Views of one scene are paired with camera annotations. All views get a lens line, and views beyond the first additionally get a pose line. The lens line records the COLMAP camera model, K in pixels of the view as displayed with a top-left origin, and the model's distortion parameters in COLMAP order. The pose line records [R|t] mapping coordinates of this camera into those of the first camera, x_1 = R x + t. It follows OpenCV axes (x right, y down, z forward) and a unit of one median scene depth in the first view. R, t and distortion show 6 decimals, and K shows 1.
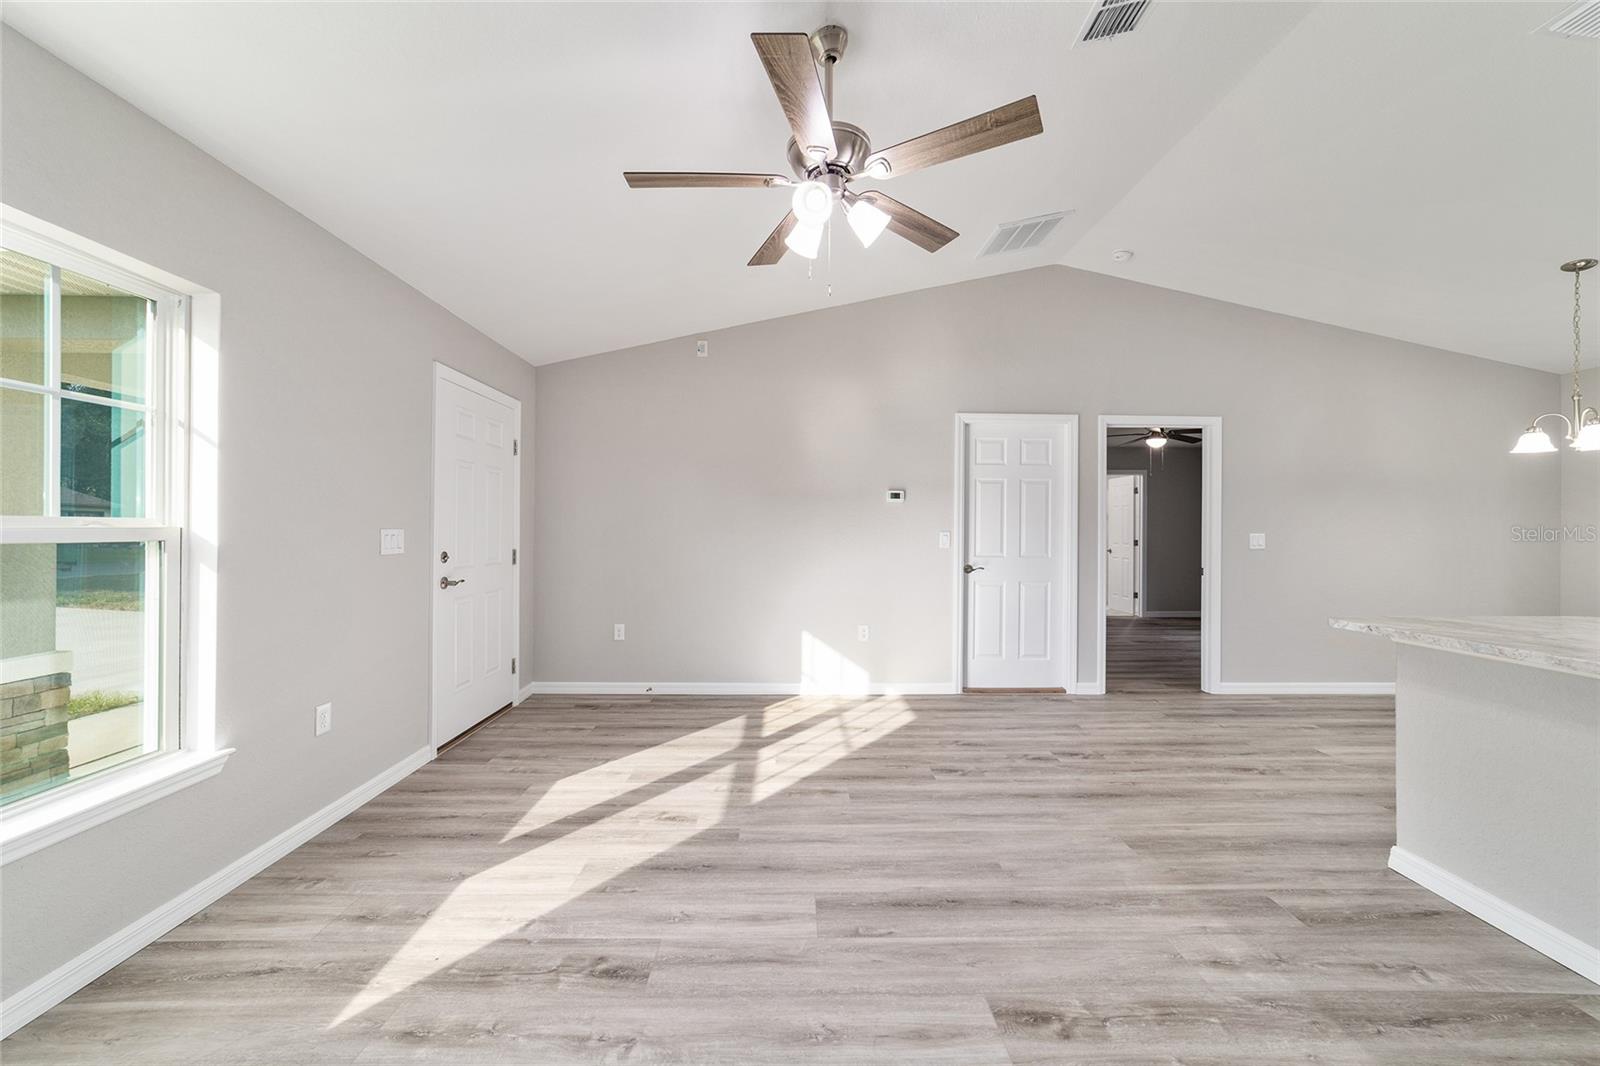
lens RADIAL K [[614.1, 0, 797.8], [0, 614.1, 527.8], [0, 0, 1]] dist [-0.019893, 0.009269]
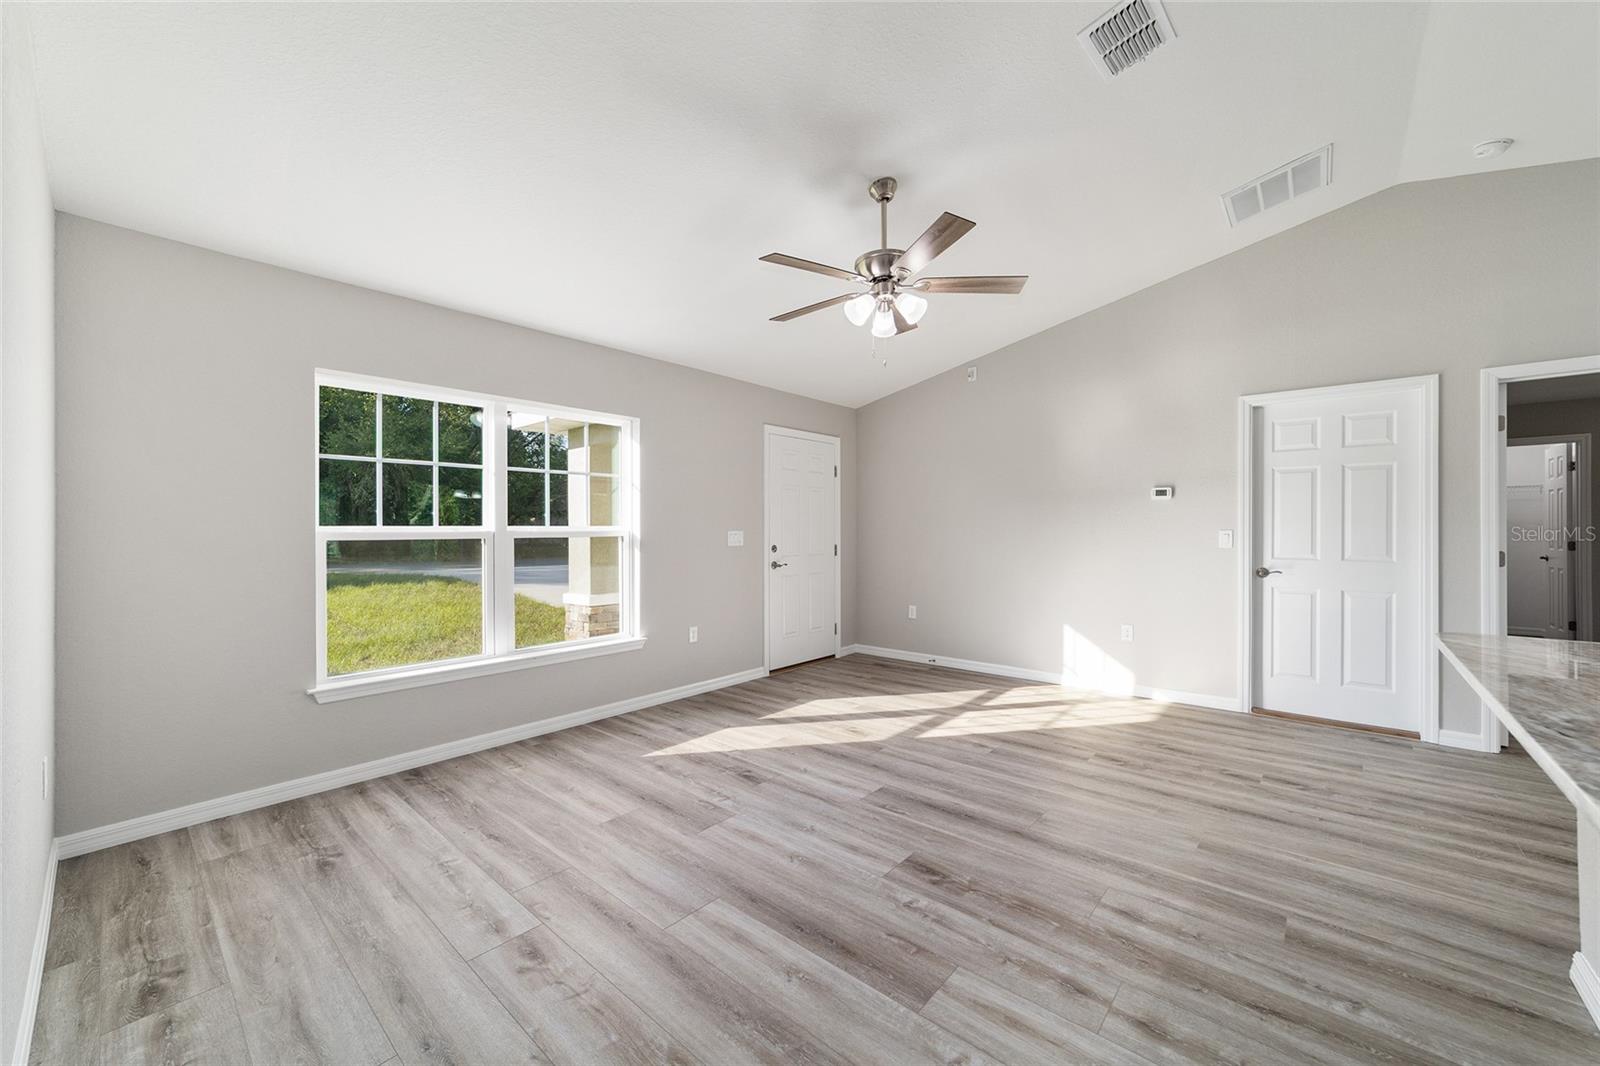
lens RADIAL K [[616.9, 0, 798.2], [0, 616.9, 525.4], [0, 0, 1]] dist [-0.018994, 0.008893]
pose [[0.742750, -0.011698, -0.669467, 0.551434], [0.008432, 0.999931, -0.008117, 0.002682], [0.669516, 0.000384, 0.742797, -0.132868]]
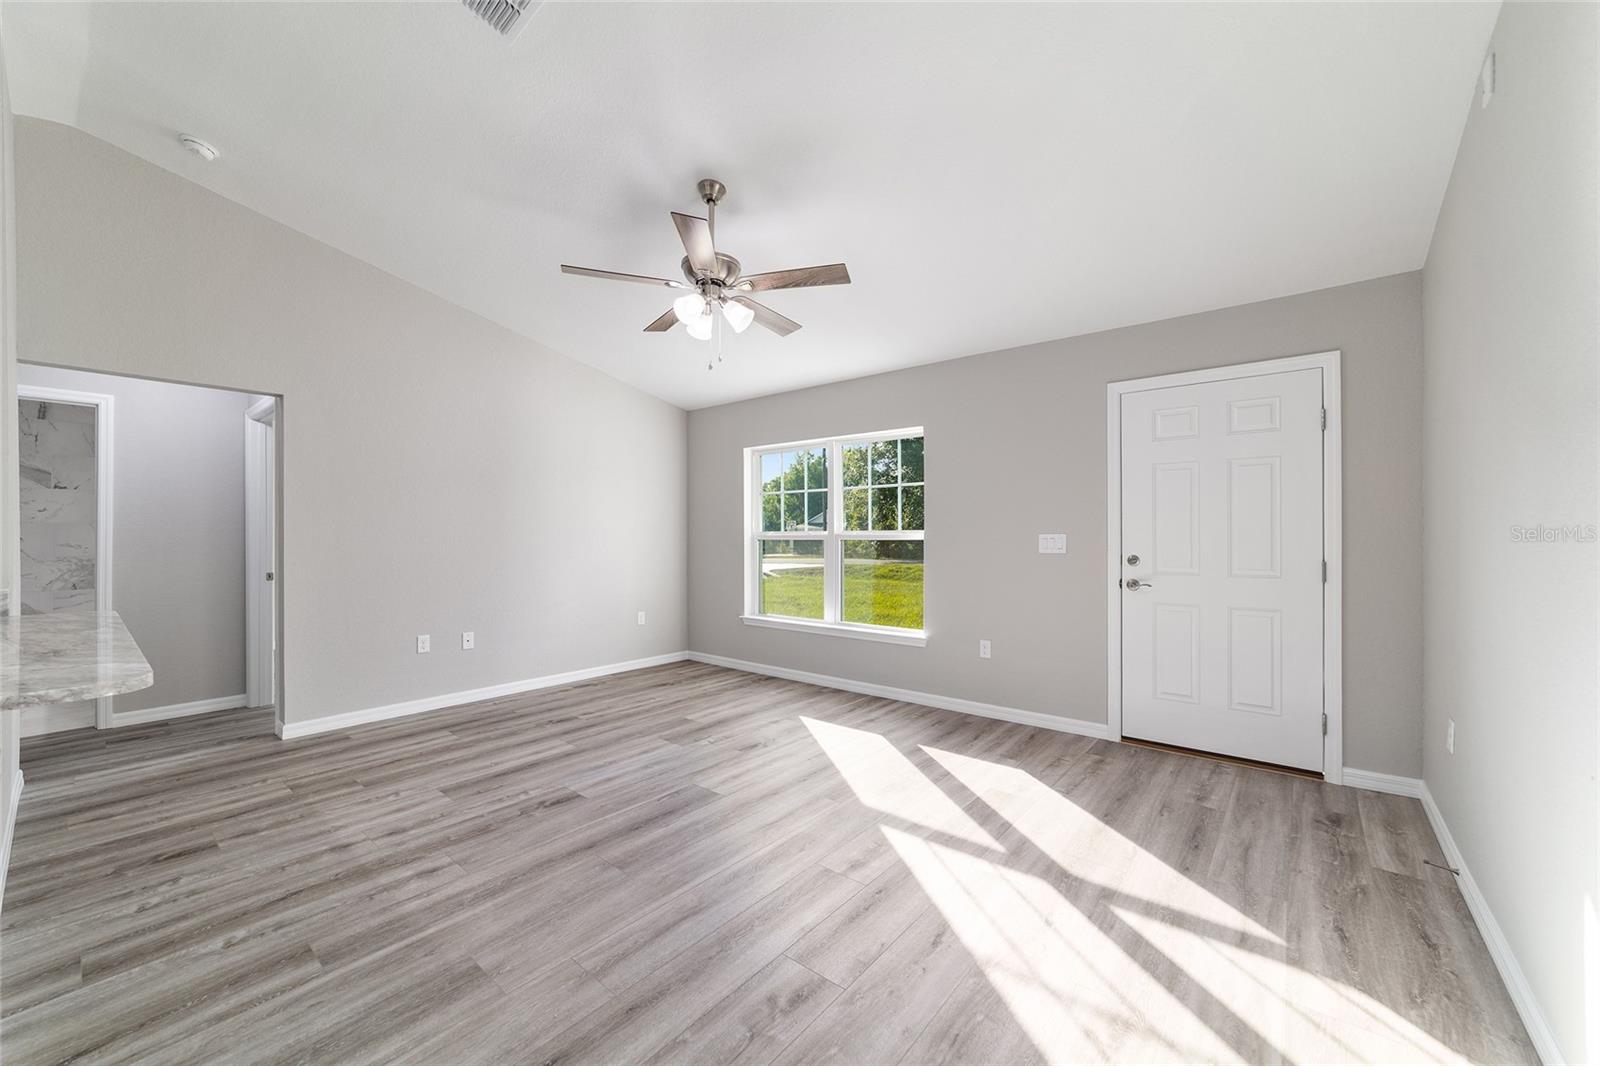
lens RADIAL K [[613.7, 0, 797.2], [0, 613.7, 532.8], [0, 0, 1]] dist [-0.018716, 0.009153]
pose [[-0.649298, -0.004200, -0.760522, 0.641254], [0.001813, 0.999973, -0.007070, 0.007168], [0.760532, -0.005969, -0.649273, 1.328637]]
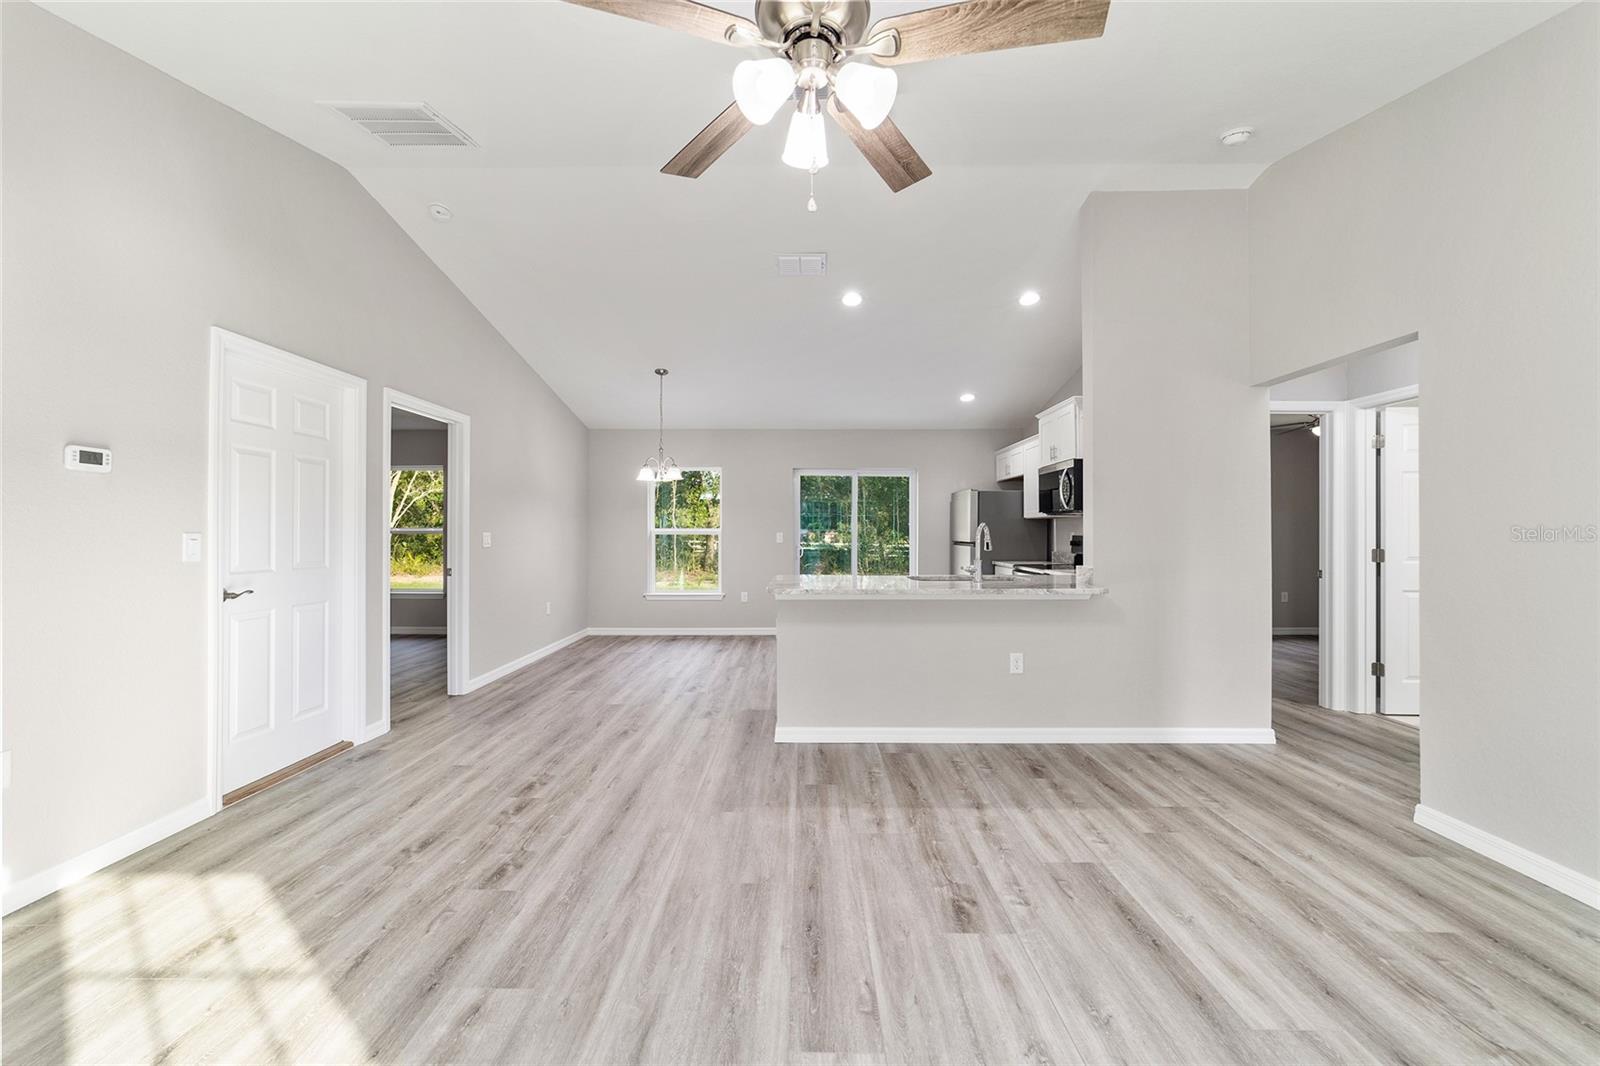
lens RADIAL K [[611.9, 0, 796.1], [0, 611.9, 529.6], [0, 0, 1]] dist [-0.018601, 0.009415]
pose [[0.025546, -0.000504, 0.999674, -0.433827], [-0.003098, 0.999995, 0.000583, 0.001975], [-0.999669, -0.003112, 0.025544, 0.639285]]
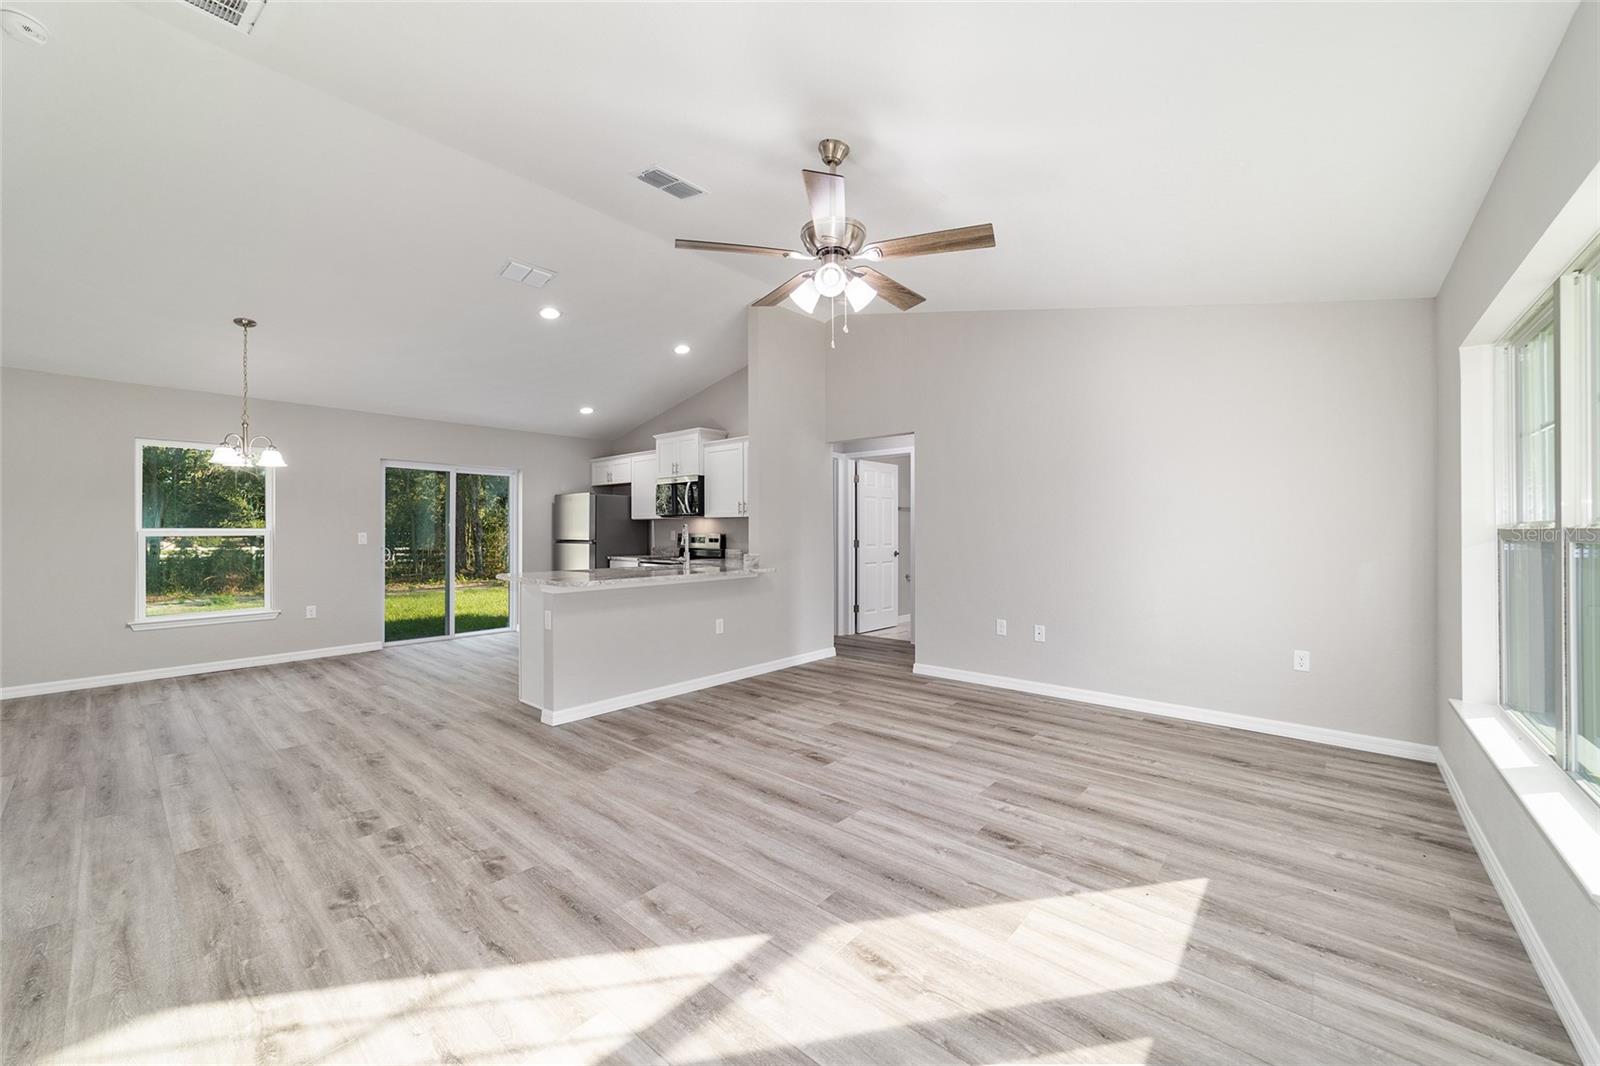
lens RADIAL K [[613.7, 0, 797.2], [0, 613.7, 532.8], [0, 0, 1]] dist [-0.018716, 0.009153]
pose [[-0.743714, -0.004770, 0.668481, -0.481452], [-0.002707, 0.999988, 0.004124, 0.003943], [-0.668492, 0.001258, -0.743718, 1.282098]]
